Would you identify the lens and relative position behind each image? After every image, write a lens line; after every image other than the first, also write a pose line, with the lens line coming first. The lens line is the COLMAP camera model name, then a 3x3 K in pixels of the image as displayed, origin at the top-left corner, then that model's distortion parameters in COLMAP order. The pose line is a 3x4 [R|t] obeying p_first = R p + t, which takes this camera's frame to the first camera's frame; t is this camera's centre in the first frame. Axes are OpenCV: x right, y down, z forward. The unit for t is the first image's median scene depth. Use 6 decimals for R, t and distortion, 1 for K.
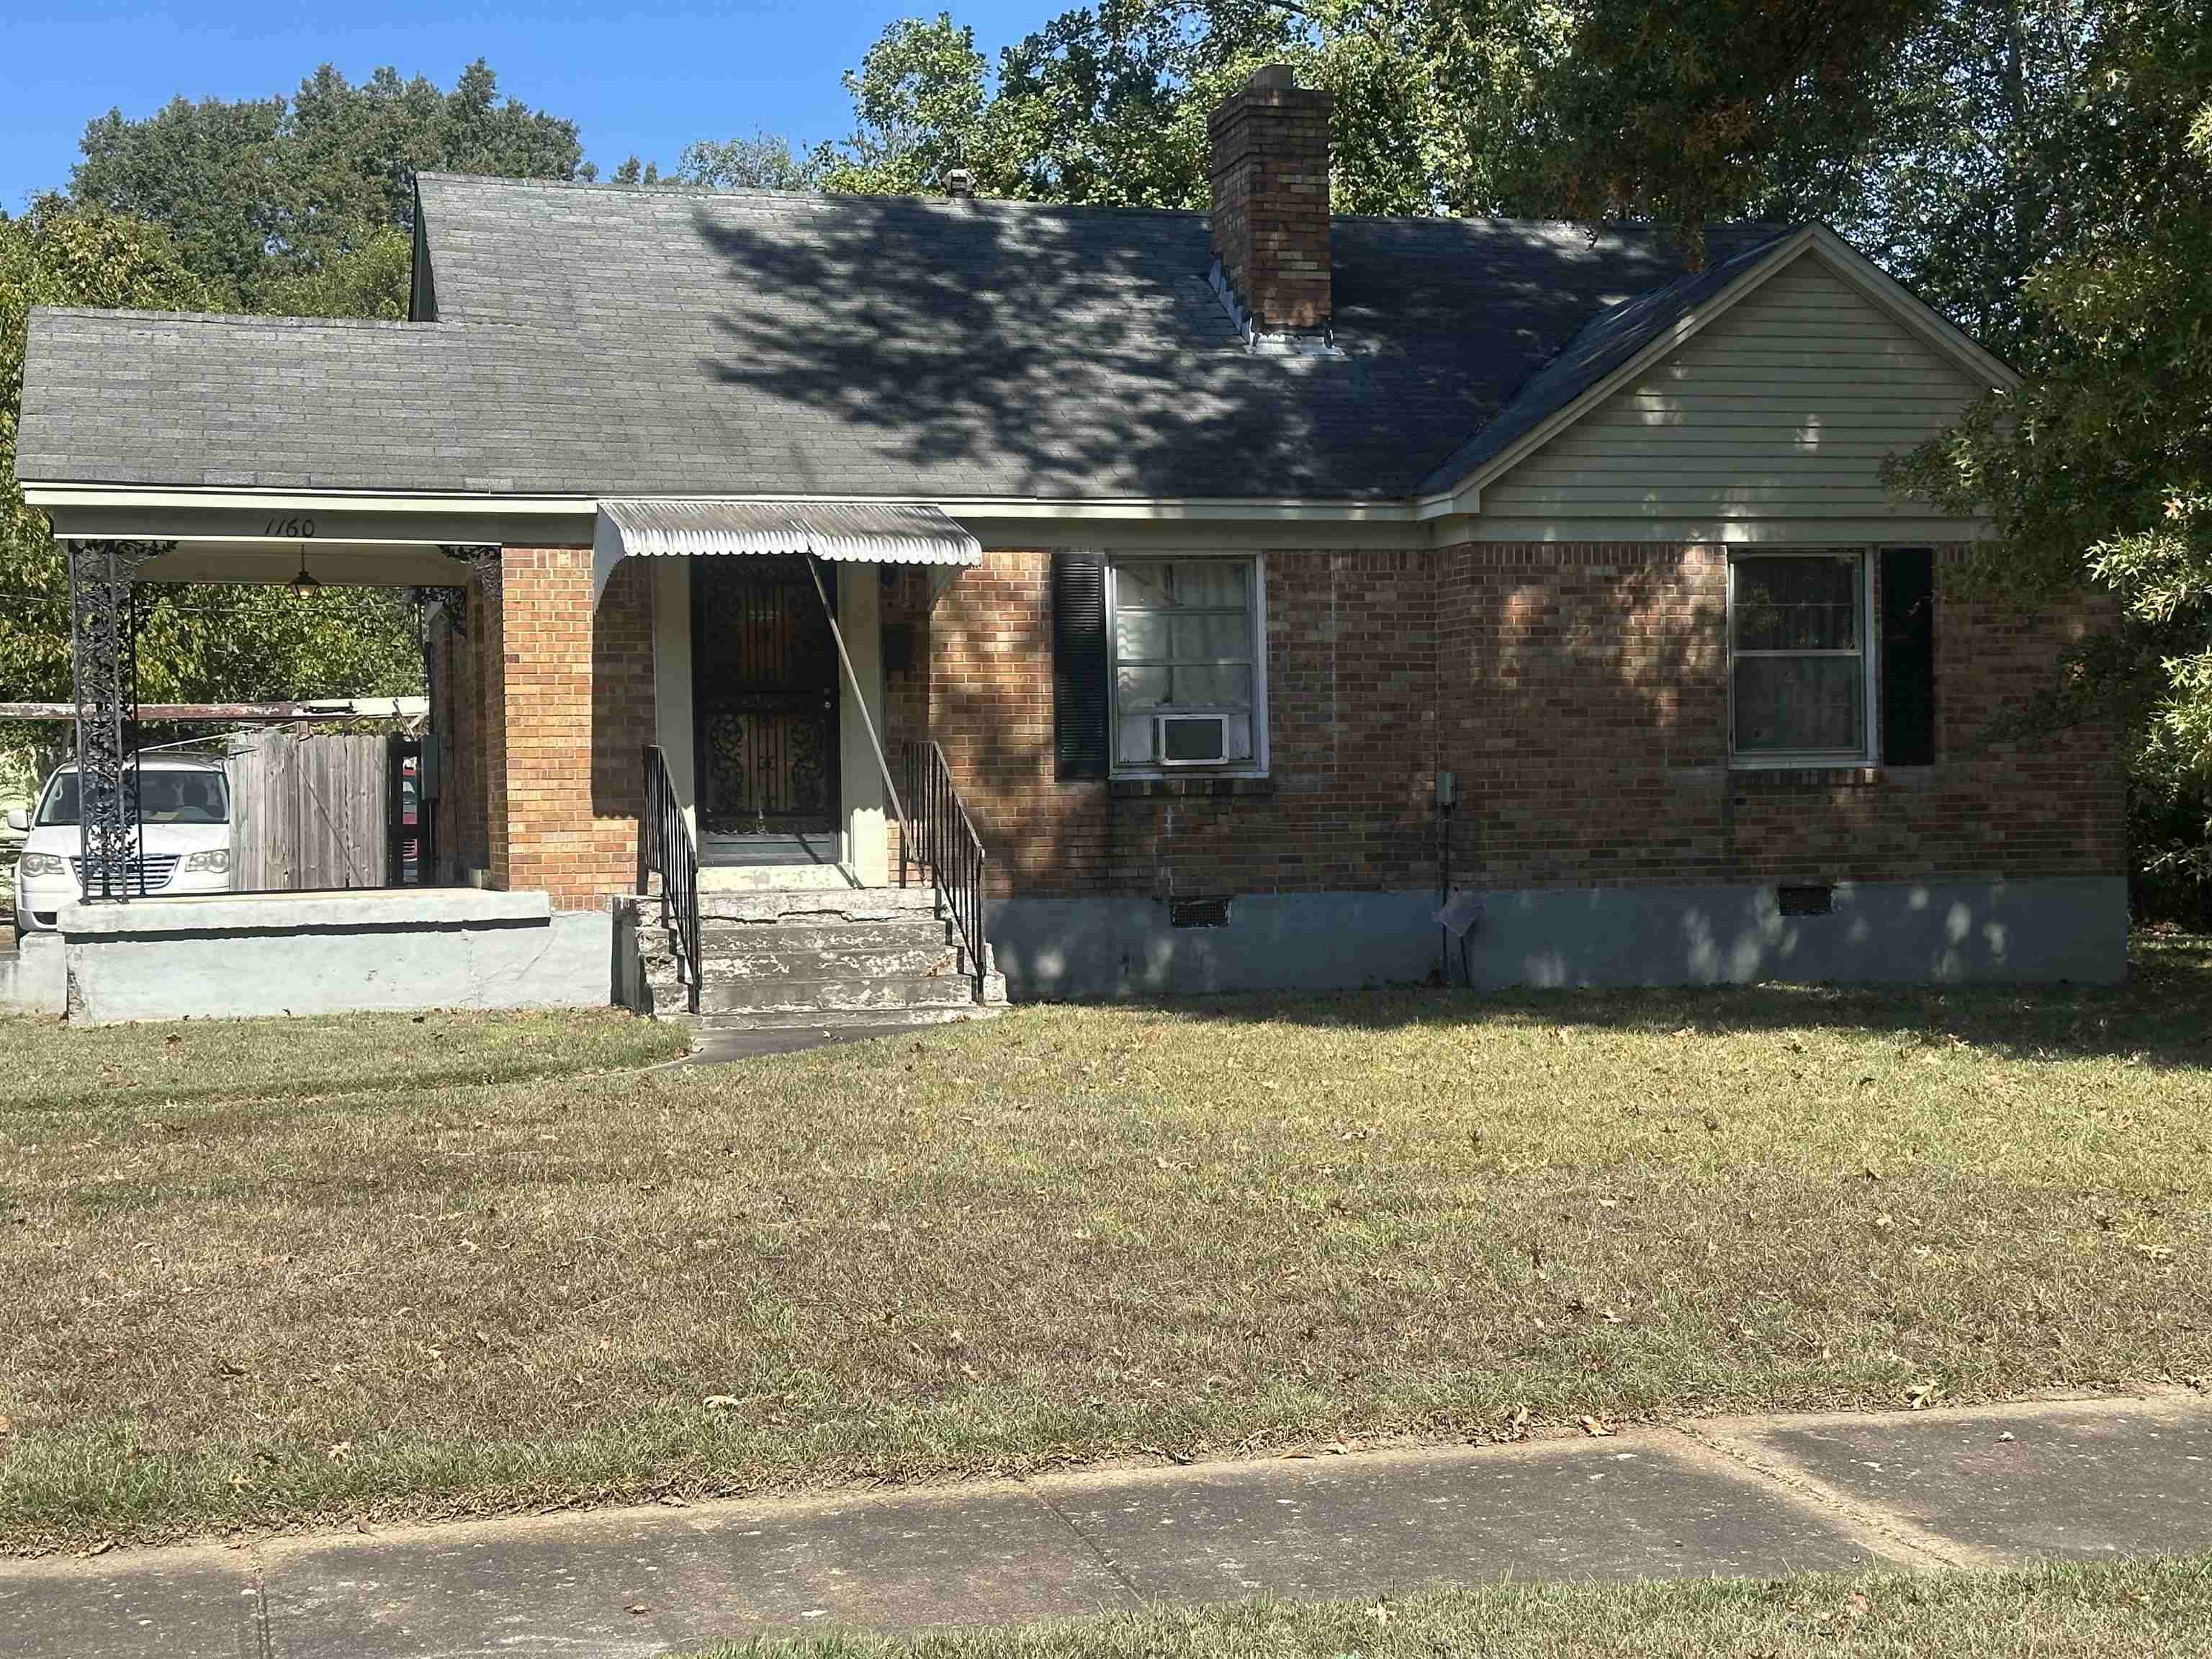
lens RADIAL K [[3118.3, 0, 1105.0], [0, 3118.3, 833.6], [0, 0, 1]] dist [0.084516, 0.000000]
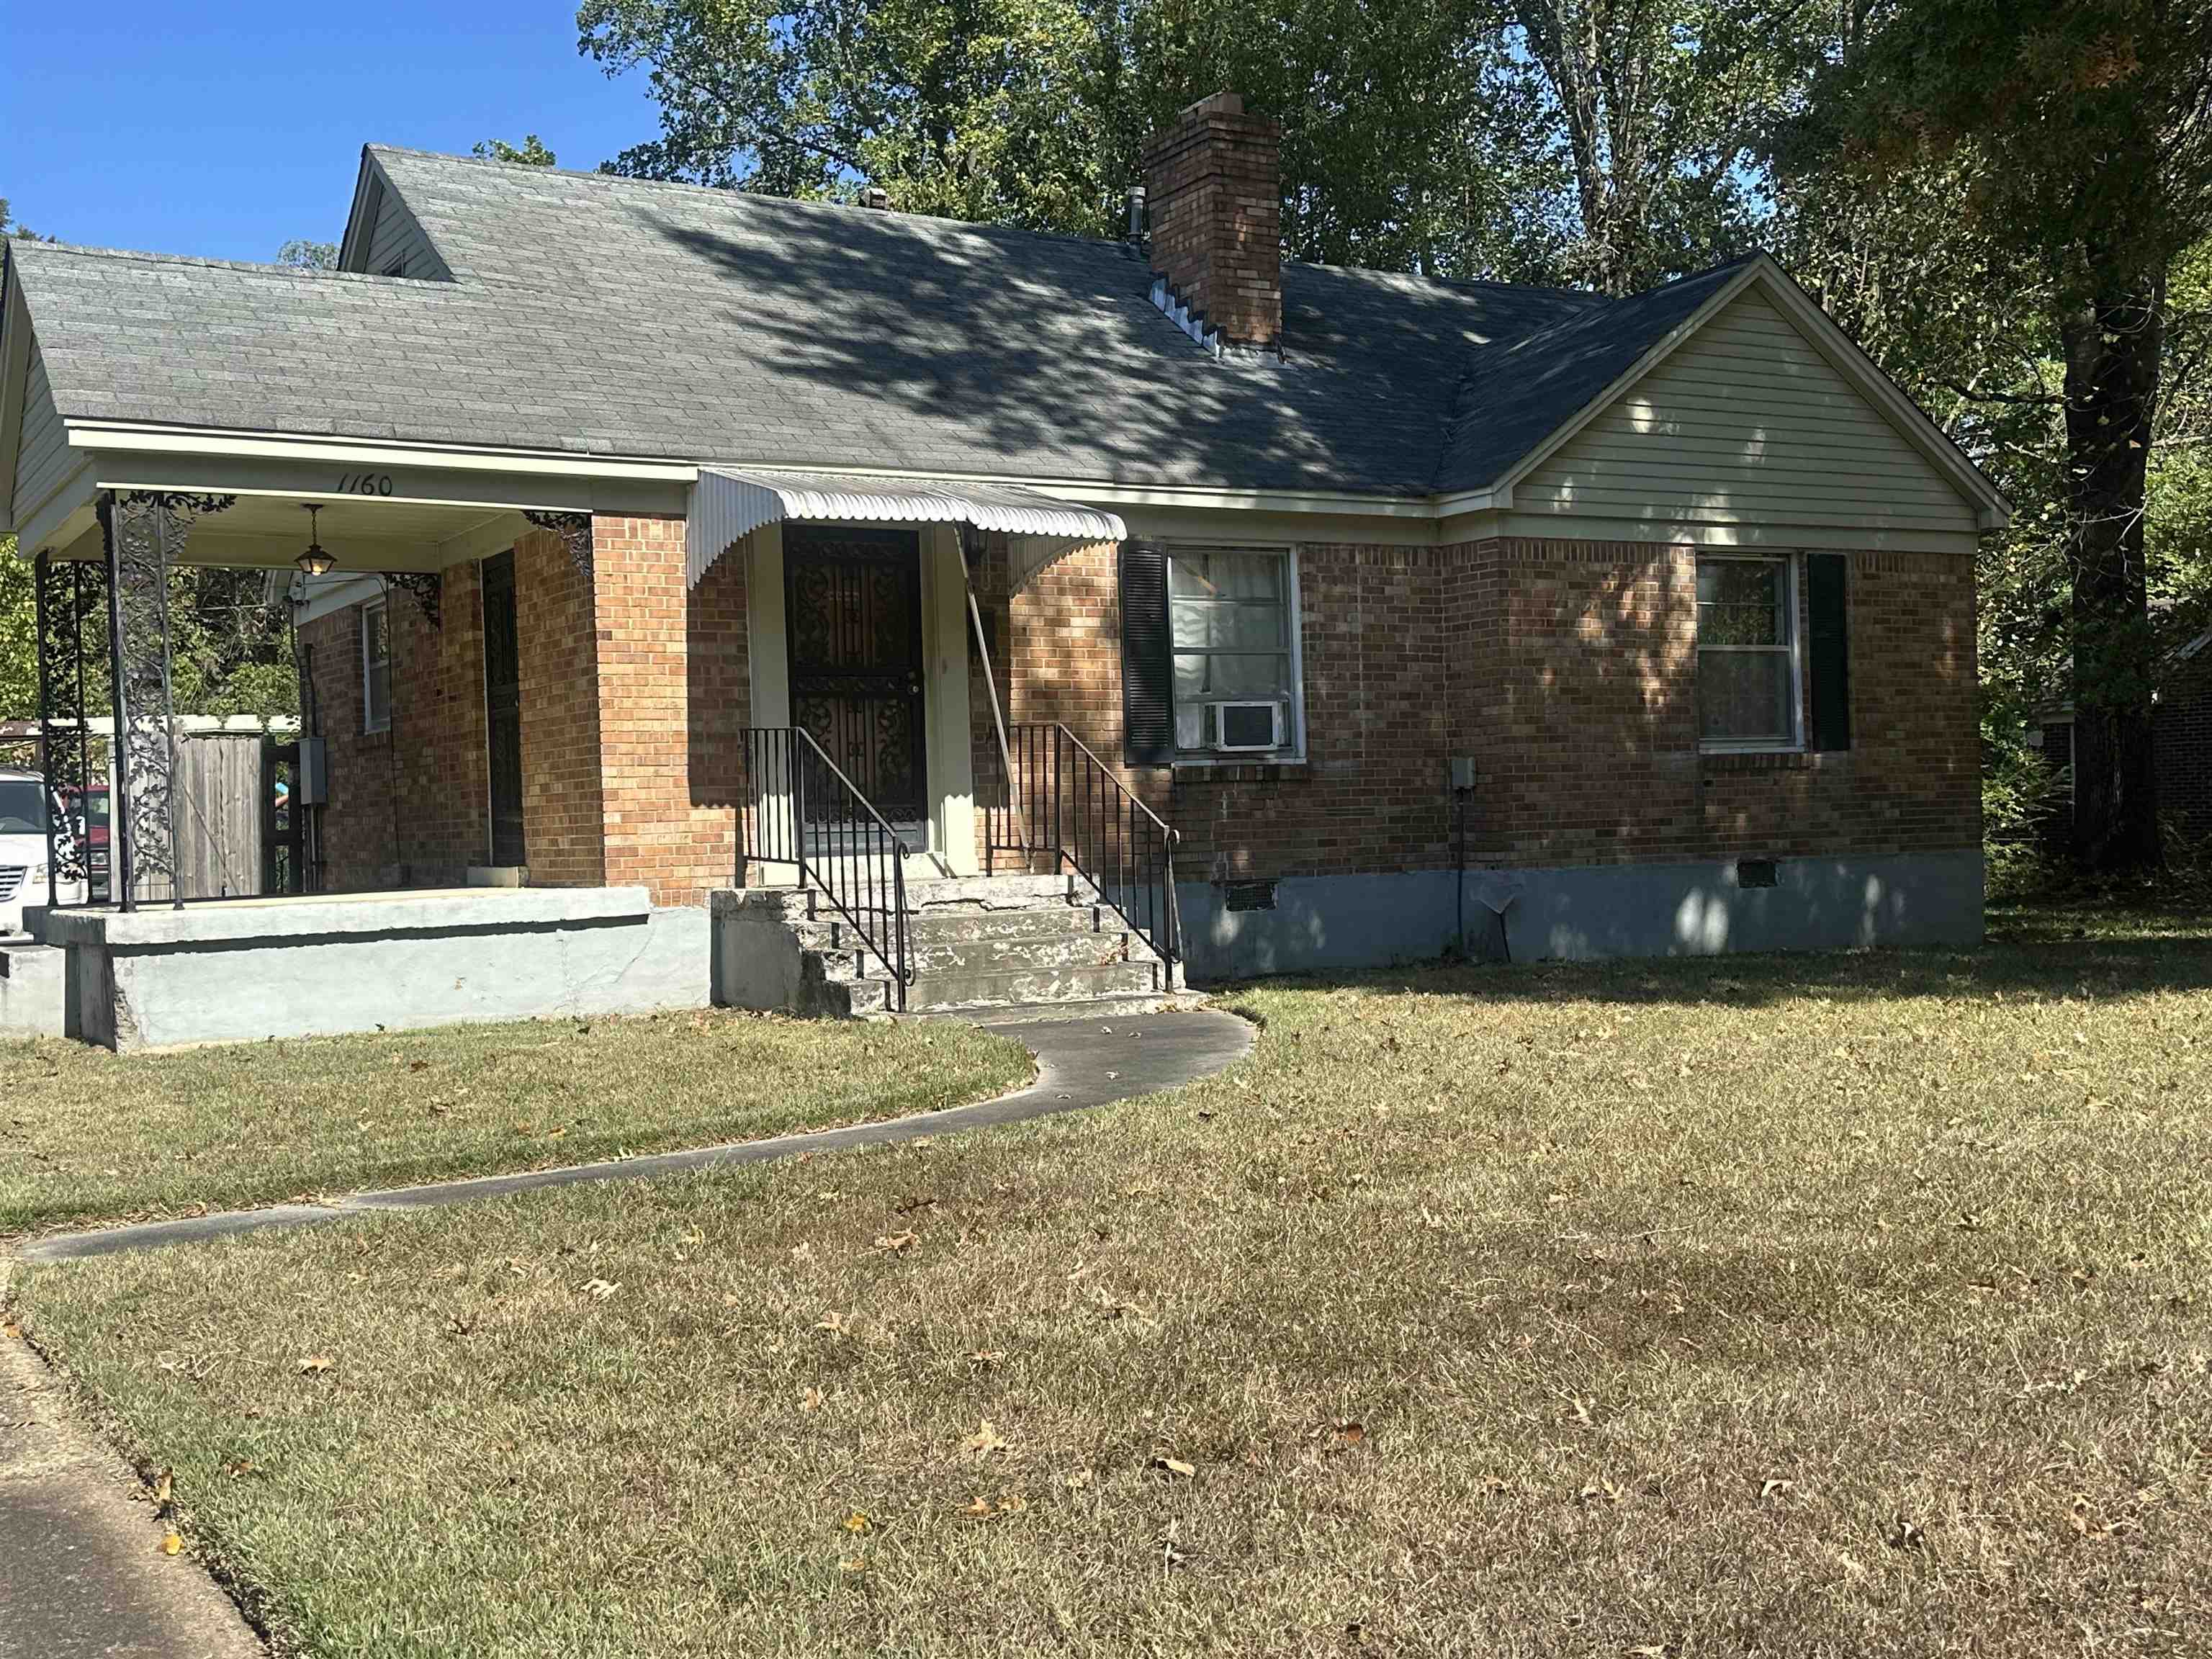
lens RADIAL K [[2356.8, 0, 1106.9], [0, 2356.8, 818.8], [0, 0, 1]] dist [0.063078, 0.000000]
pose [[0.961311, -0.012384, 0.275188, -0.231633], [0.016582, 0.999779, -0.012934, 0.009447], [-0.274967, 0.016997, 0.961303, 0.277709]]
